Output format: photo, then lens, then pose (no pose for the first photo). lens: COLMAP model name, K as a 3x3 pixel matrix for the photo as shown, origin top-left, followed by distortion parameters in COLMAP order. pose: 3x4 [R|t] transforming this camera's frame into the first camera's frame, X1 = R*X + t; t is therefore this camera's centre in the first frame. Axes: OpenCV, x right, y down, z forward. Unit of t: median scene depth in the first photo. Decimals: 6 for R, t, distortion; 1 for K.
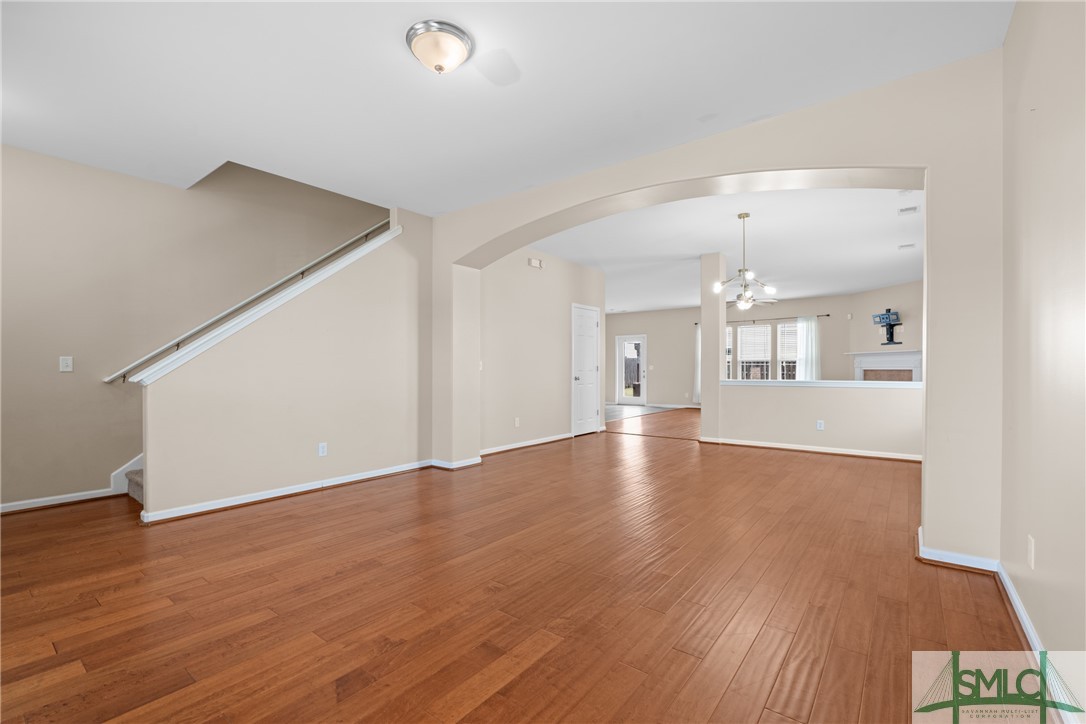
lens RADIAL K [[476.4, 0, 546.1], [0, 476.4, 370.1], [0, 0, 1]] dist [-0.000491, -0.000103]
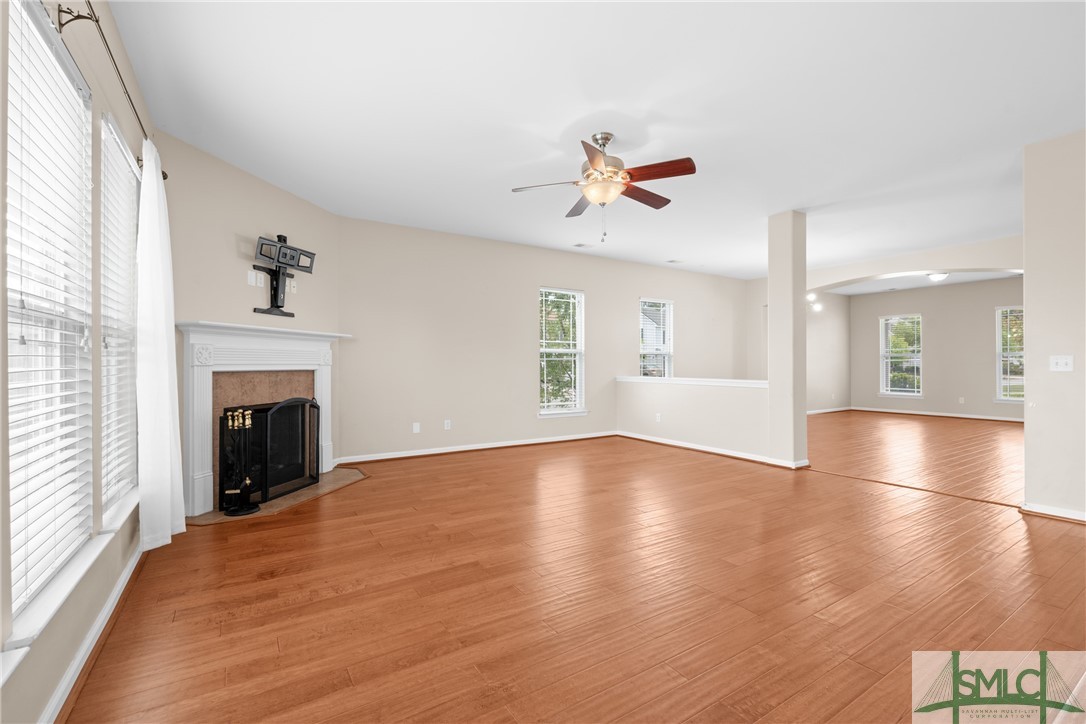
lens RADIAL K [[474.2, 0, 543.0], [0, 474.2, 362.0], [0, 0, 1]] dist [-0.002566, -0.000230]
pose [[-0.938427, 0.006538, 0.345417, 0.400332], [0.006179, 0.999979, -0.002139, -0.007573], [-0.345424, 0.000128, -0.938447, 1.618153]]
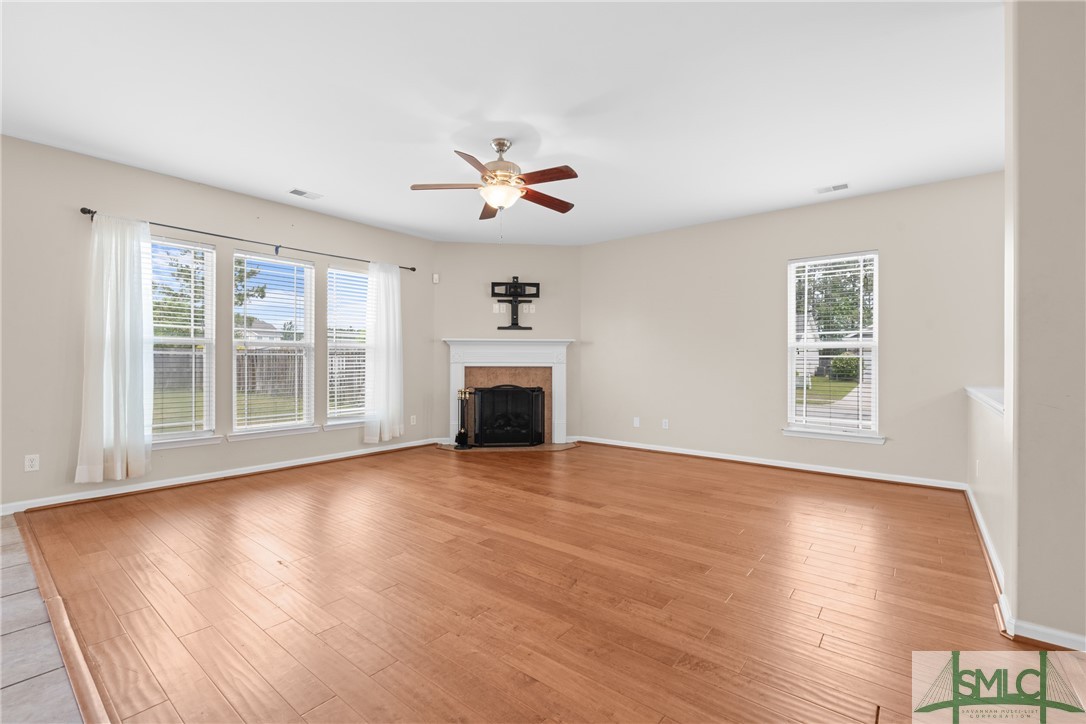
lens RADIAL K [[474.2, 0, 543.0], [0, 474.2, 362.0], [0, 0, 1]] dist [-0.002566, -0.000230]
pose [[0.022502, 0.004576, 0.999736, 0.053371], [0.000249, 0.999989, -0.004583, -0.004850], [-0.999747, 0.000352, 0.022500, 1.144827]]
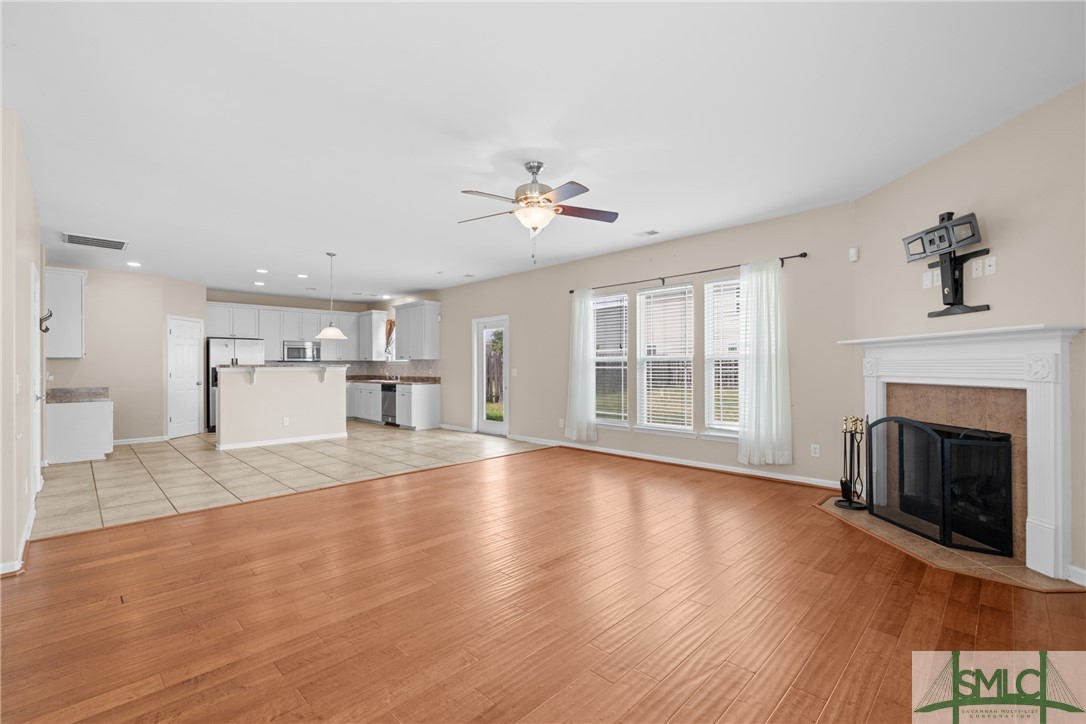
lens RADIAL K [[474.2, 0, 543.0], [0, 474.2, 362.0], [0, 0, 1]] dist [-0.002566, -0.000230]
pose [[0.991884, -0.002616, -0.127118, 0.562770], [0.001064, 0.999924, -0.012276, -0.017207], [0.127140, 0.012041, 0.991812, 0.742962]]
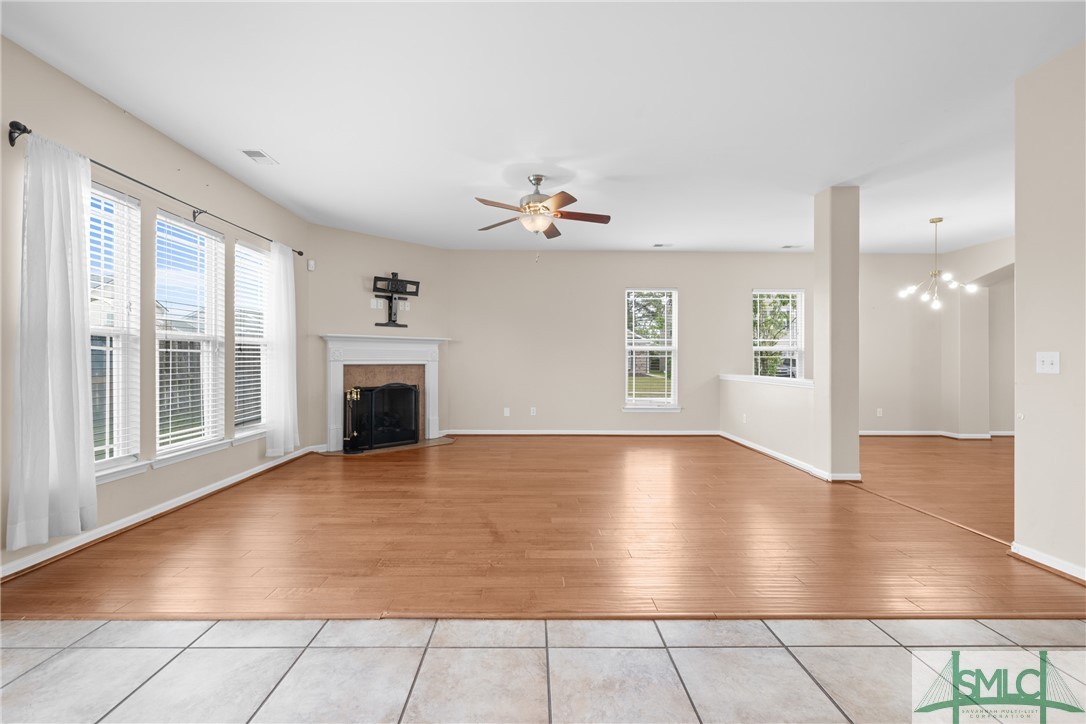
lens RADIAL K [[499.3, 0, 543.0], [0, 499.3, 362.0], [0, 0, 1]] dist [-0.001069, -0.000128]
pose [[-0.621237, -0.001436, 0.783622, 0.052692], [0.001975, 0.999992, 0.003398, -0.007295], [-0.783620, 0.003659, -0.621229, 1.538627]]
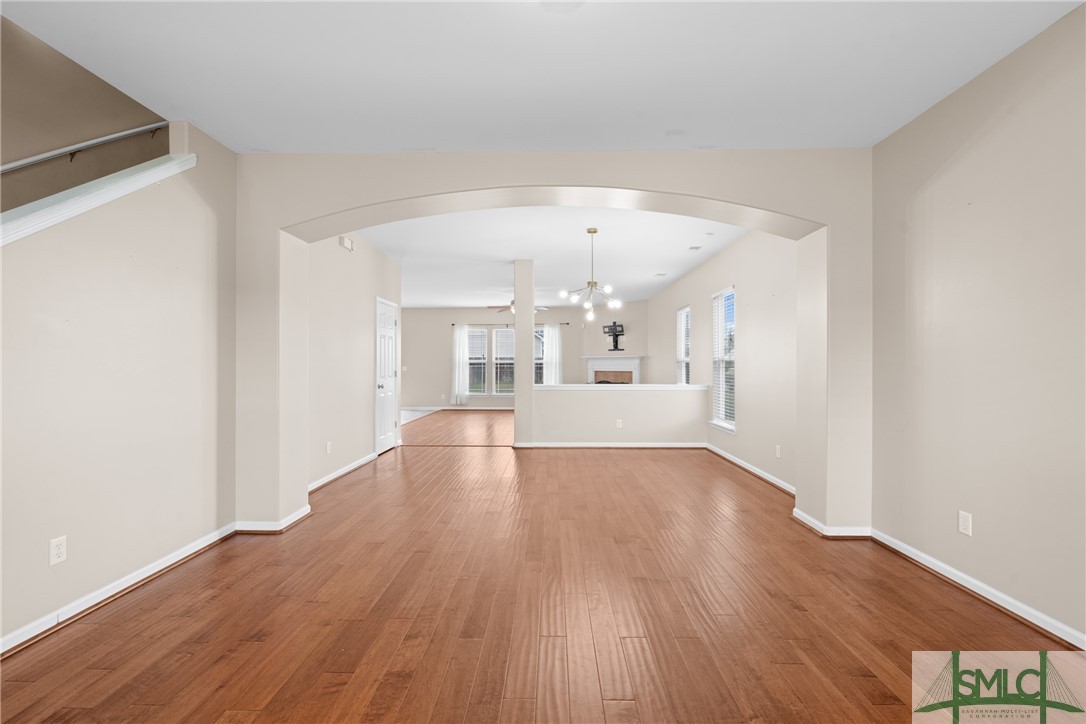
lens RADIAL K [[474.2, 0, 543.0], [0, 474.2, 362.0], [0, 0, 1]] dist [-0.002566, -0.000230]
pose [[0.806657, 0.004425, 0.591003, -0.186835], [0.000357, 0.999968, -0.007973, -0.017808], [-0.591019, 0.006642, 0.806630, 0.147314]]
